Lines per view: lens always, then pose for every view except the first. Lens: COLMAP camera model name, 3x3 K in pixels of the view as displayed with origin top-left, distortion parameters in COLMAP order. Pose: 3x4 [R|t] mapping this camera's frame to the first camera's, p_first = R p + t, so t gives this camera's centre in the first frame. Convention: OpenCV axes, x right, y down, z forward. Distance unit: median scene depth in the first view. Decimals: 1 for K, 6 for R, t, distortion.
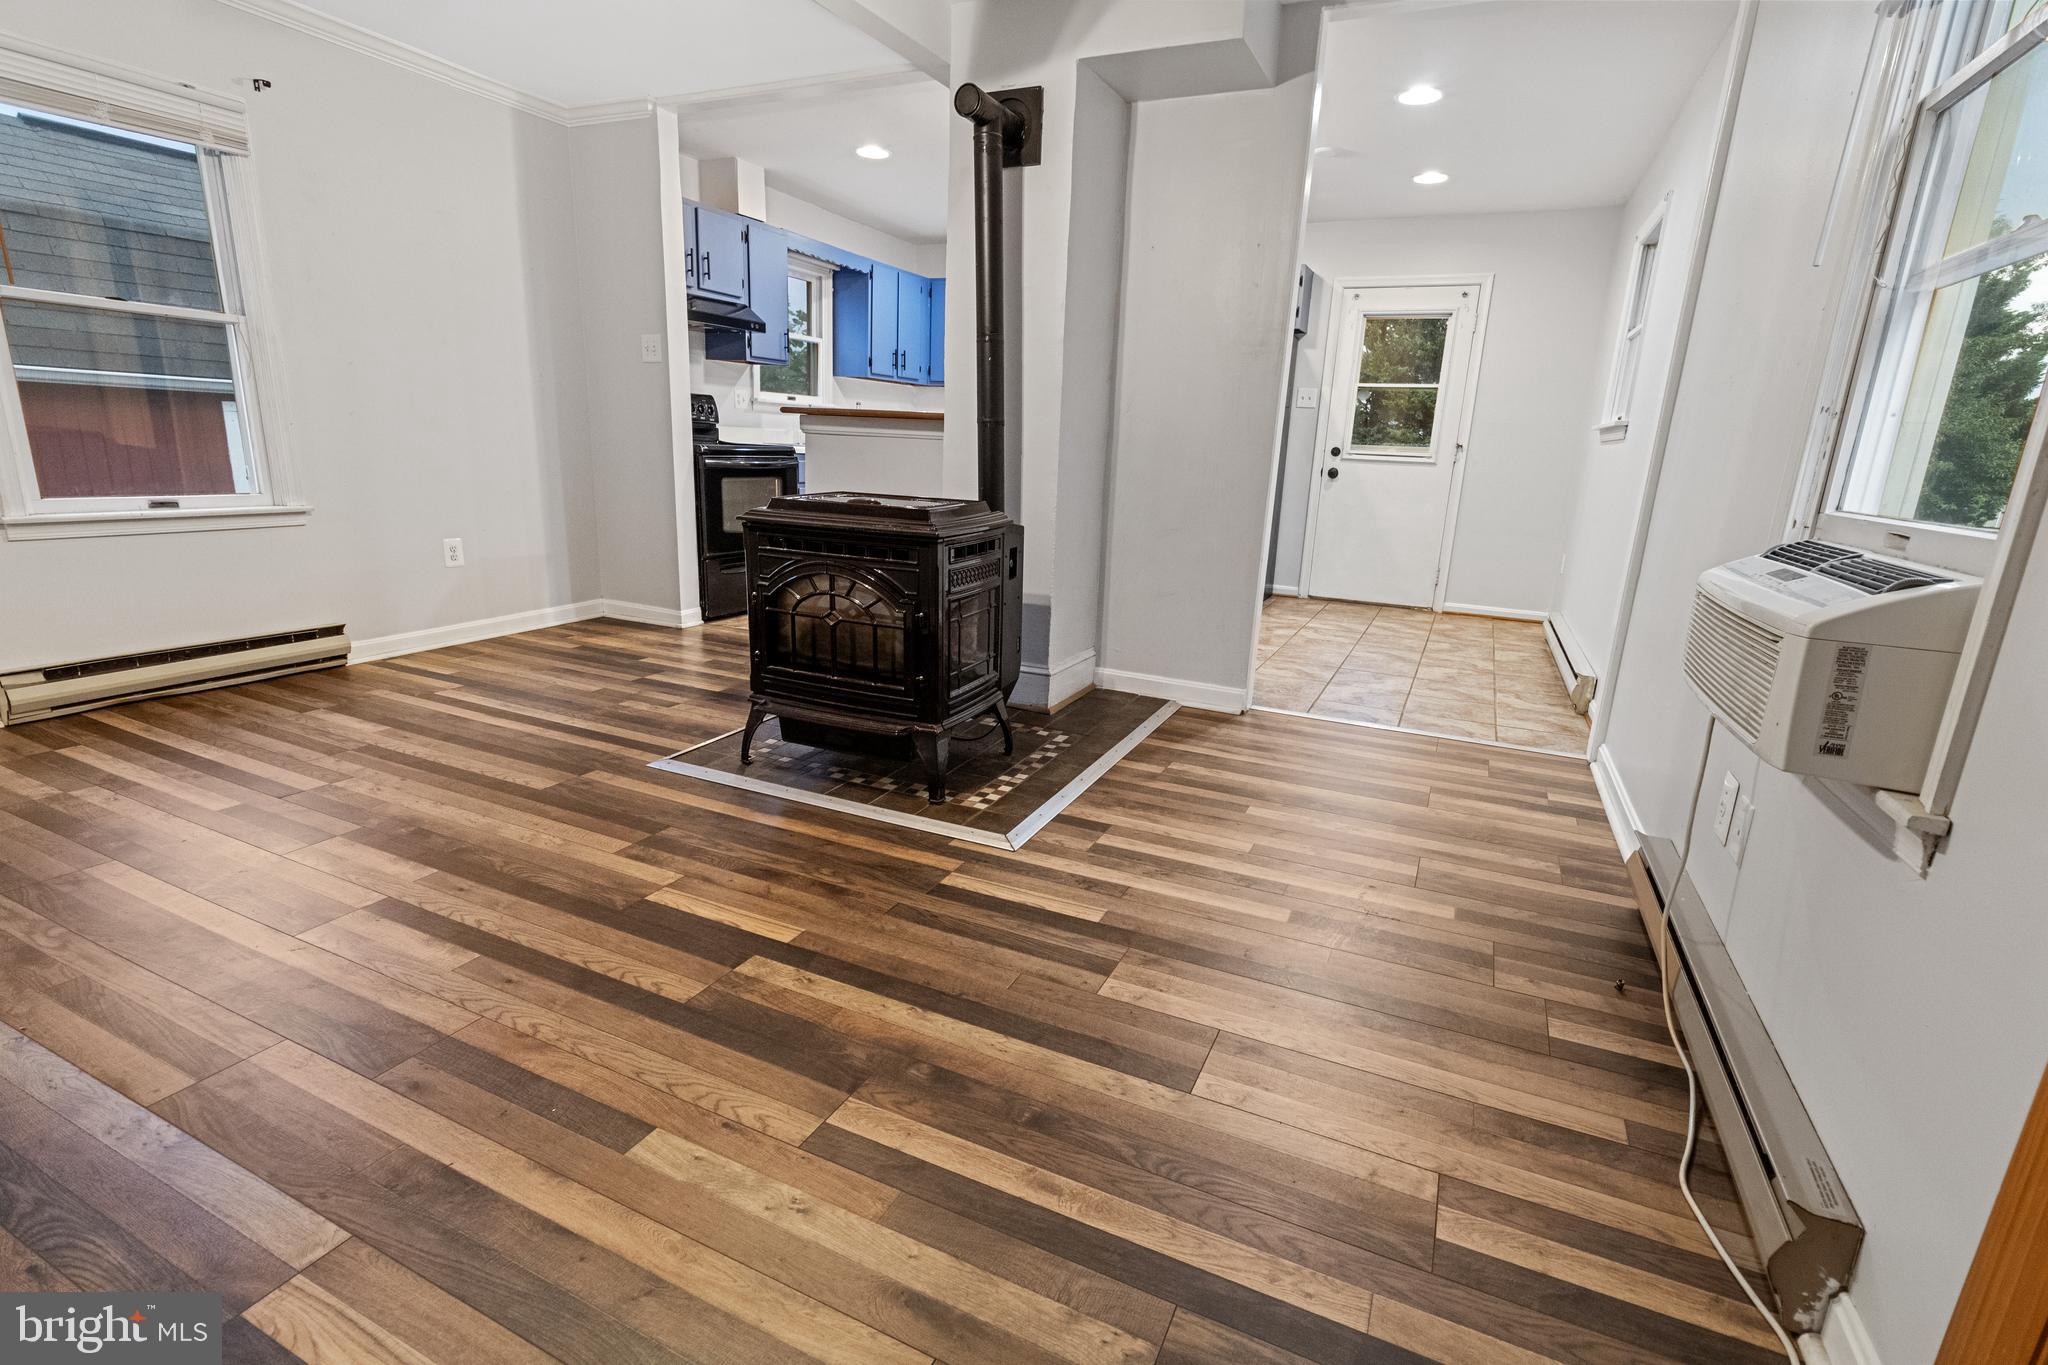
lens RADIAL K [[960.4, 0, 1042.5], [0, 960.4, 670.4], [0, 0, 1]] dist [-0.000327, 0.000619]
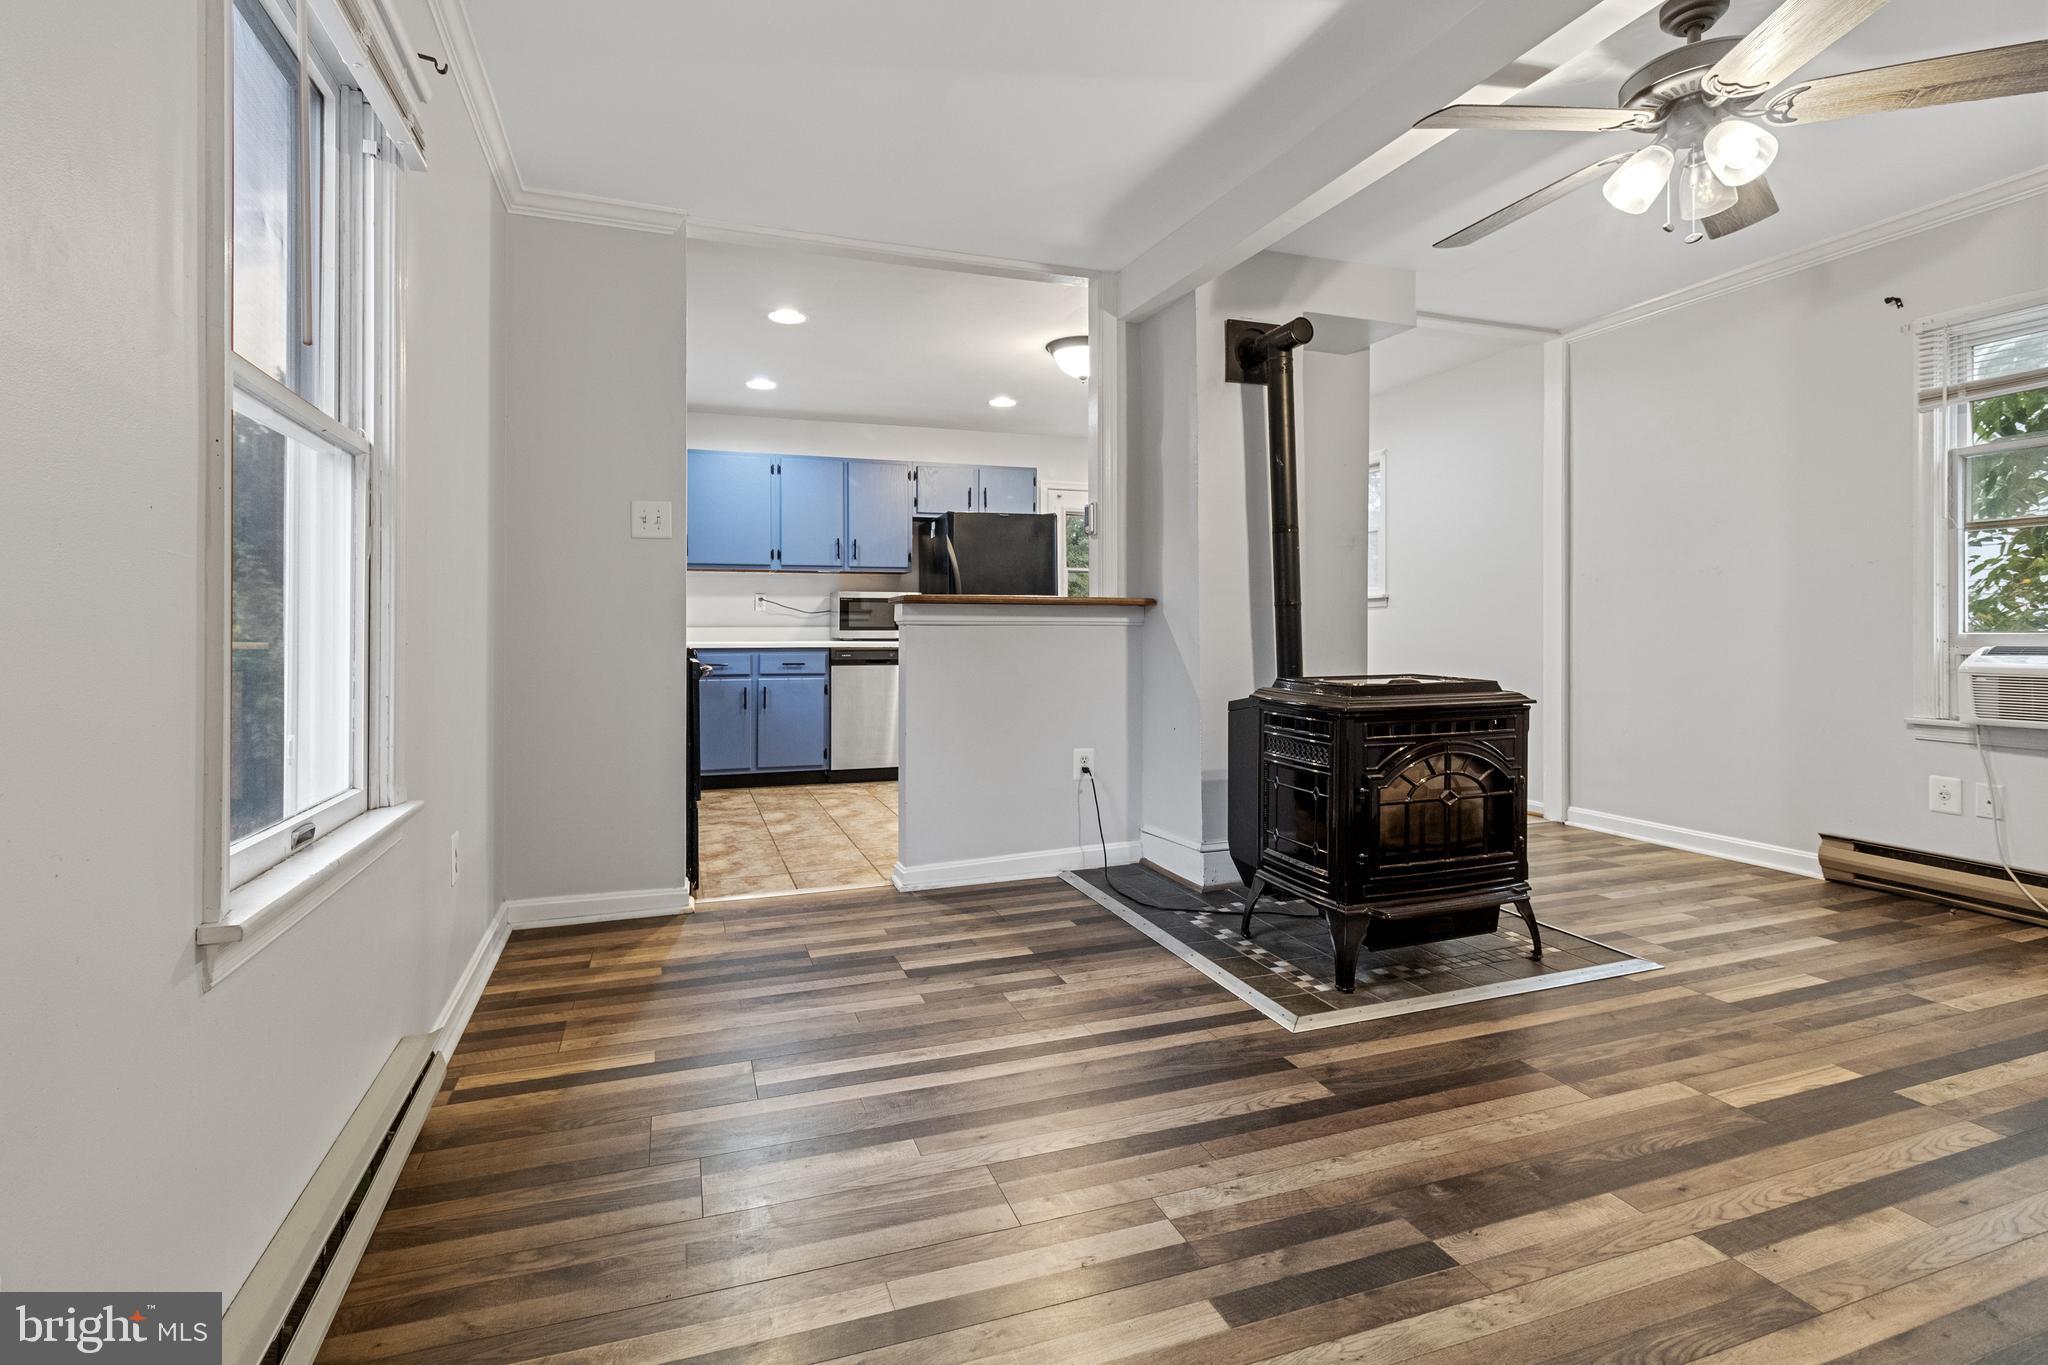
lens RADIAL K [[960.4, 0, 1031.0], [0, 960.4, 656.3], [0, 0, 1]] dist [-0.000327, 0.000619]
pose [[0.705346, -0.061160, 0.706220, -0.986776], [0.198014, 0.973611, -0.113453, -0.139174], [-0.680645, 0.219865, 0.698843, 0.469914]]
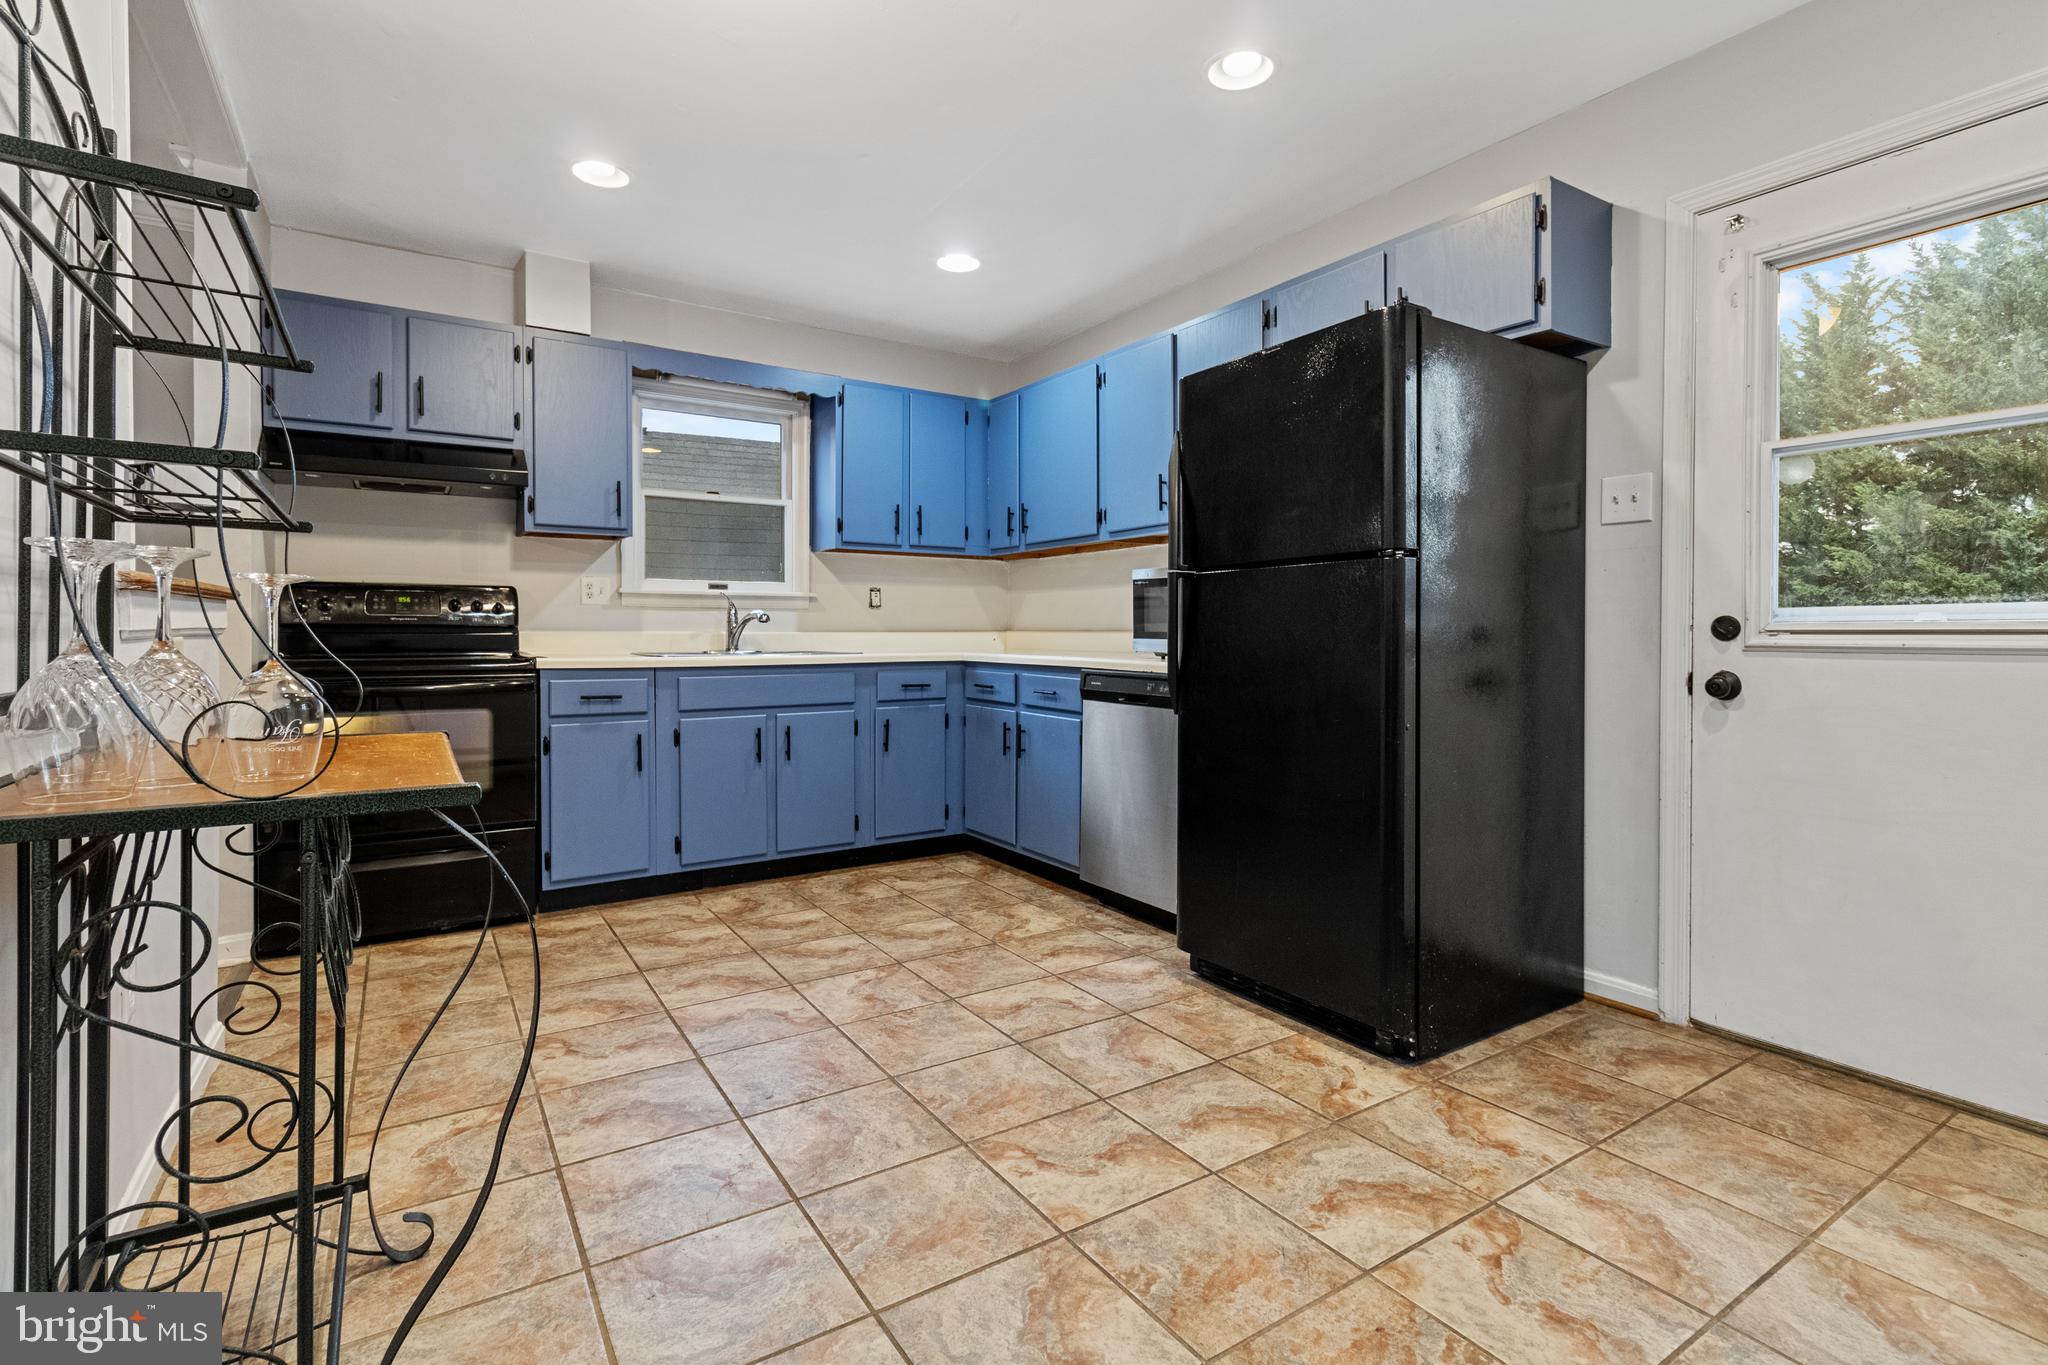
lens RADIAL K [[960.4, 0, 1028.3], [0, 960.4, 652.2], [0, 0, 1]] dist [-0.000327, 0.000619]
pose [[0.844961, -0.030244, -0.533972, 0.535644], [-0.091950, 0.975319, -0.200745, -0.235095], [0.526865, 0.218721, 0.821325, 1.088249]]
